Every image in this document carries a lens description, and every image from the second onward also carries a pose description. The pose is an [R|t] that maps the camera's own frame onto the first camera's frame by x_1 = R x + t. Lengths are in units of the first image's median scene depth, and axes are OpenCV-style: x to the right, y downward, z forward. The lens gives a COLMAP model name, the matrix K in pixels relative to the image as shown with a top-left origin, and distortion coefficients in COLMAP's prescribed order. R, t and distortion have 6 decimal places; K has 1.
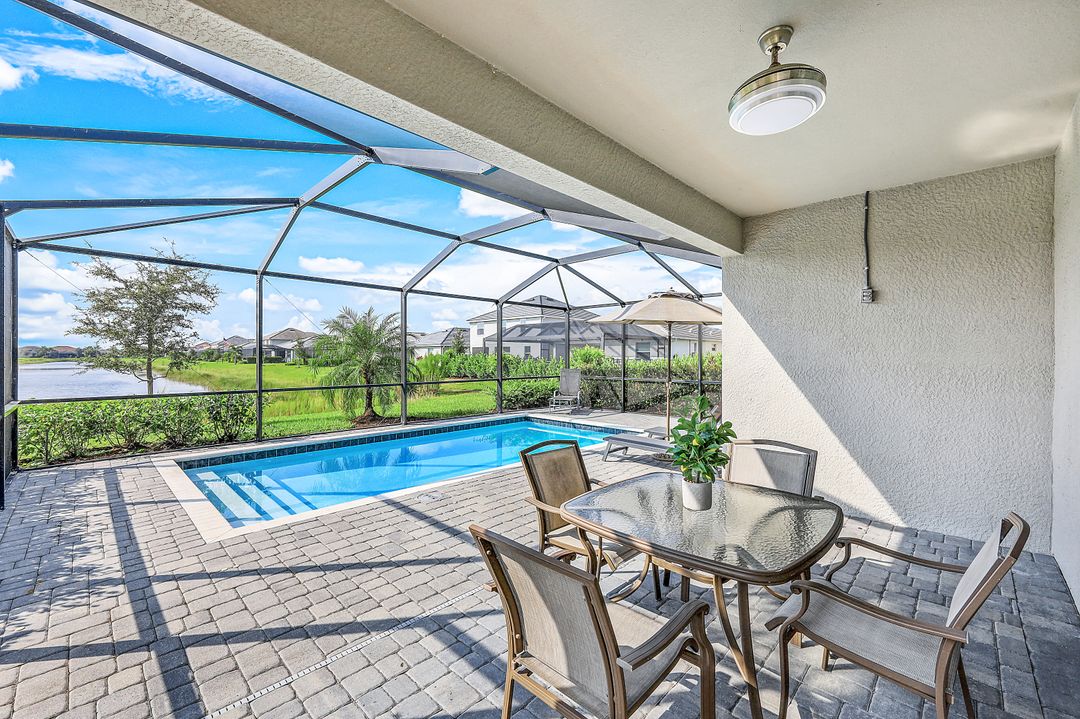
lens RADIAL K [[441.9, 0, 538.2], [0, 441.9, 357.5], [0, 0, 1]] dist [-0.000536, -0.000091]
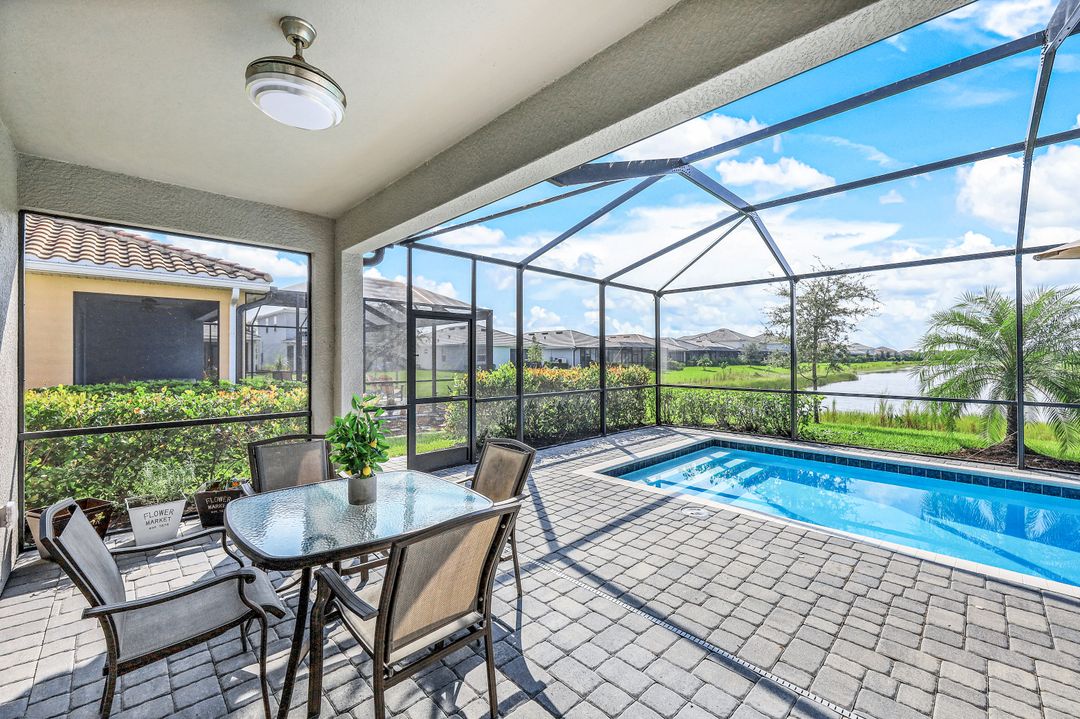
lens RADIAL K [[441.9, 0, 538.2], [0, 441.9, 357.5], [0, 0, 1]] dist [-0.000536, -0.000091]
pose [[-0.024315, -0.002925, -0.999700, 0.379771], [-0.002167, 0.999994, -0.002873, 0.000010], [0.999702, 0.002096, -0.024321, 0.390823]]
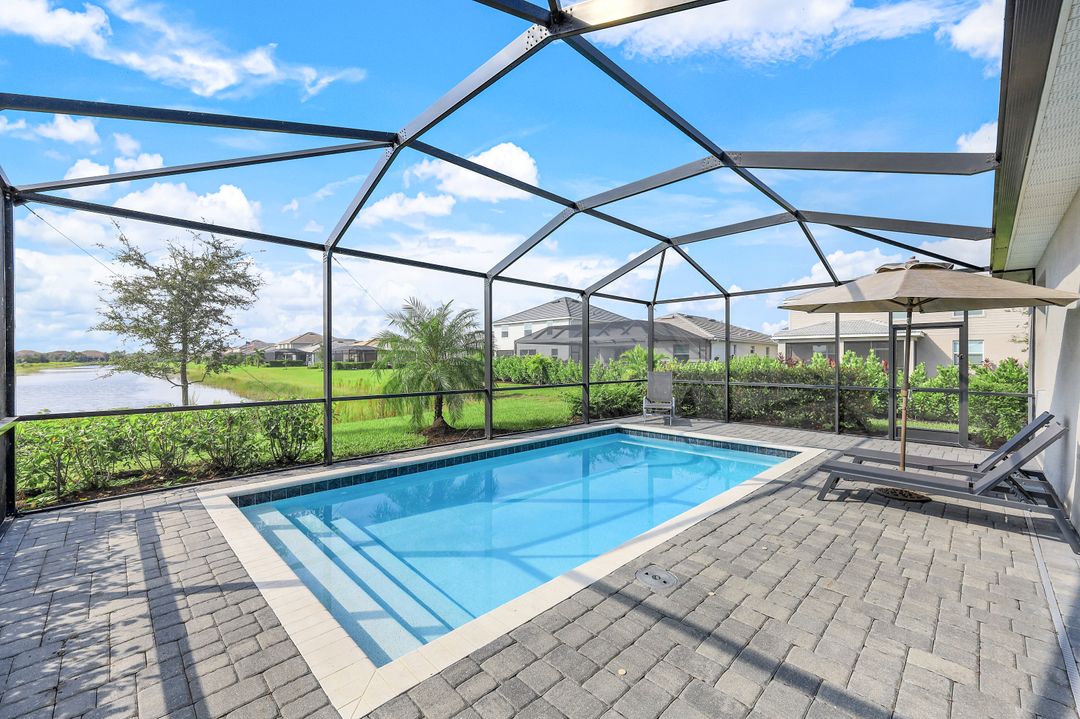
lens RADIAL K [[433.8, 0, 537.7], [0, 433.8, 360.5], [0, 0, 1]] dist [-0.000059, -0.000096]
pose [[0.999754, -0.001457, -0.022134, -0.221552], [0.001431, 0.999998, -0.001193, 0.007072], [0.022135, 0.001161, 0.999754, 0.219228]]
